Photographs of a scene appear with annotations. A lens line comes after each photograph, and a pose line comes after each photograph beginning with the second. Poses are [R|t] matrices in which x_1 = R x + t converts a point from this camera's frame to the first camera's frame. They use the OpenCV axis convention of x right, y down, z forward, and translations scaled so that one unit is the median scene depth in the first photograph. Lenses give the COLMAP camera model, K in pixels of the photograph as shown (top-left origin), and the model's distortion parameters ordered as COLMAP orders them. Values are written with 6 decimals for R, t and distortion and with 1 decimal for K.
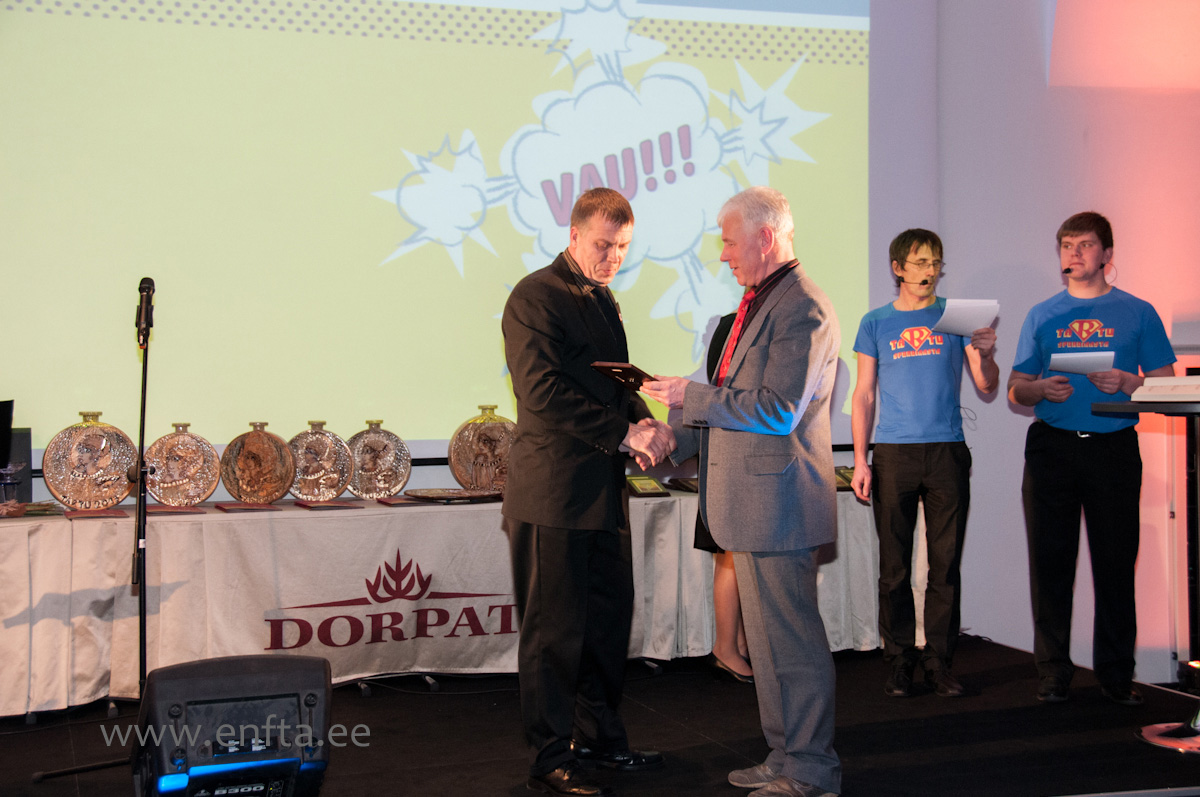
lens RADIAL K [[1772.6, 0, 600.0], [0, 1772.6, 398.5], [0, 0, 1]] dist [0.165785, -0.024108]
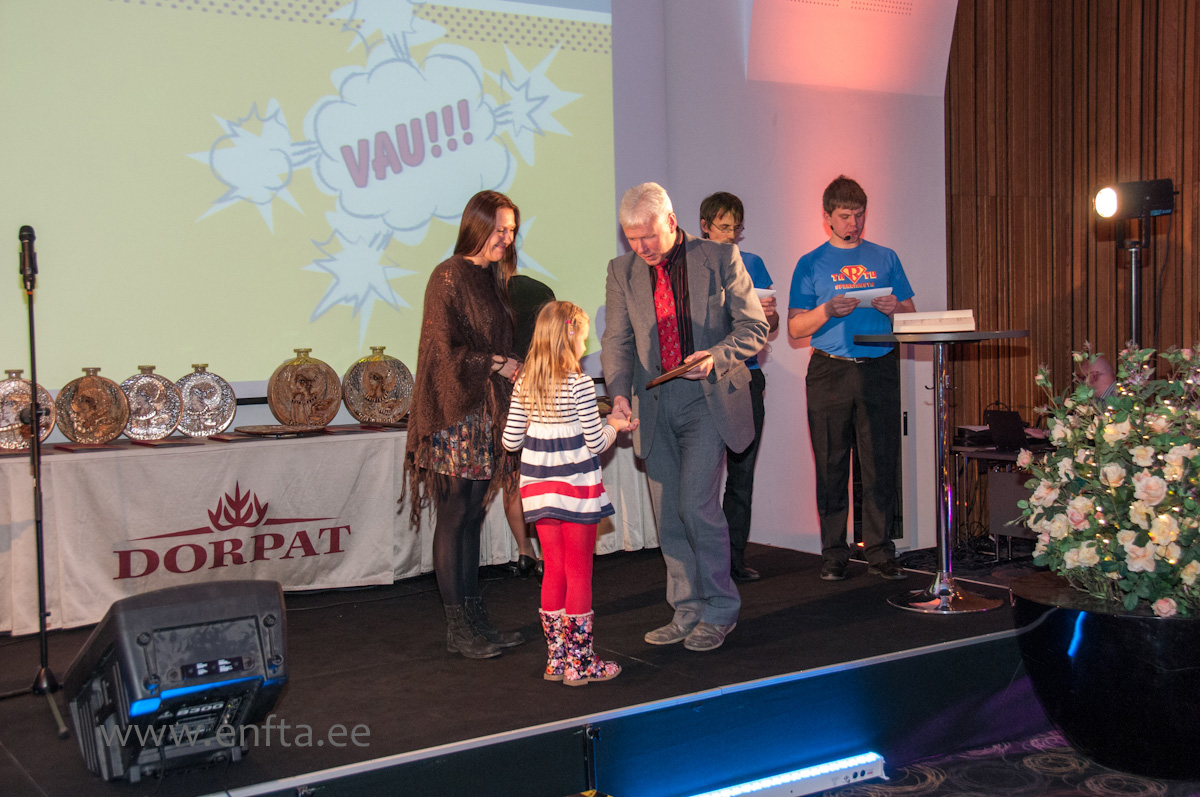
lens RADIAL K [[1477.5, 0, 624.2], [0, 1477.5, 396.0], [0, 0, 1]] dist [-0.018992, 0.405582]
pose [[0.967957, -0.026793, 0.249682, -0.106925], [0.018764, 0.999229, 0.034481, 0.005608], [-0.250414, -0.028691, 0.967714, 0.063130]]
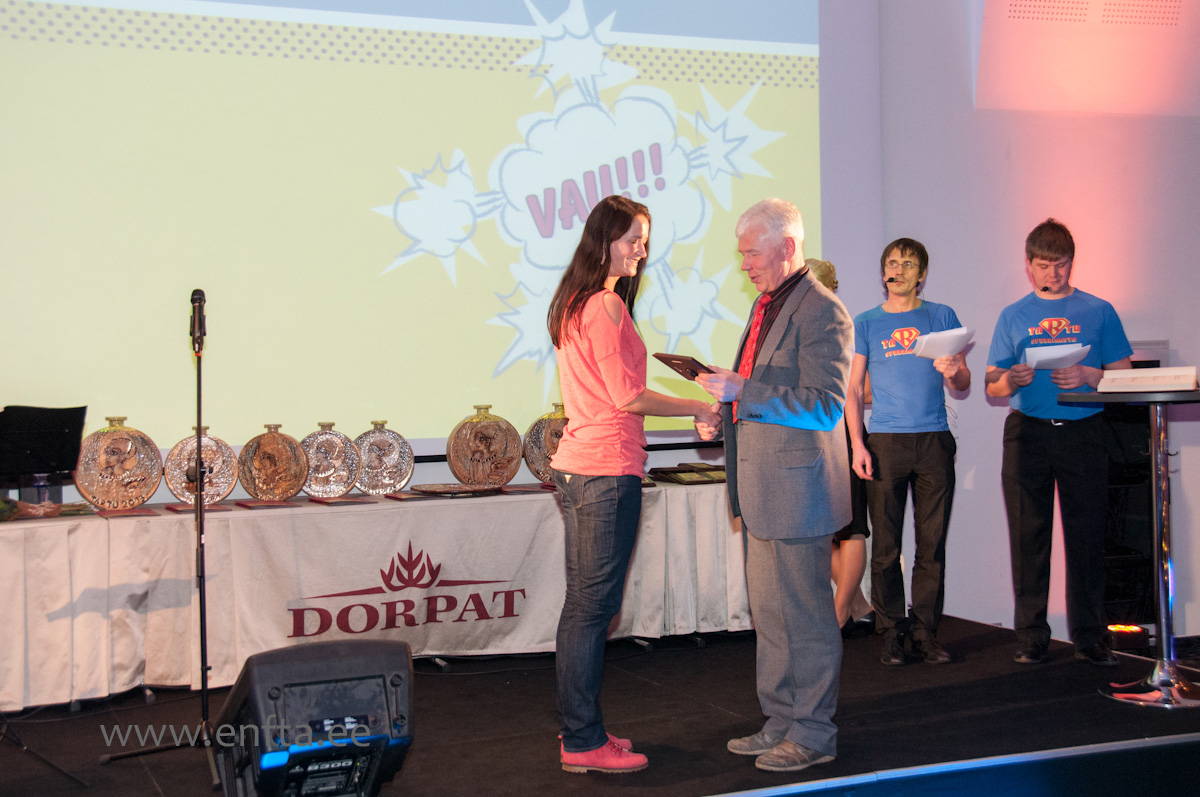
lens RADIAL K [[1653.3, 0, 600.0], [0, 1653.3, 398.5], [0, 0, 1]] dist [0.095758, 0.021159]
pose [[0.997611, -0.015205, 0.067388, -0.064152], [0.015200, 0.999884, 0.000584, 0.000263], [-0.067389, 0.000442, 0.997727, -0.002033]]
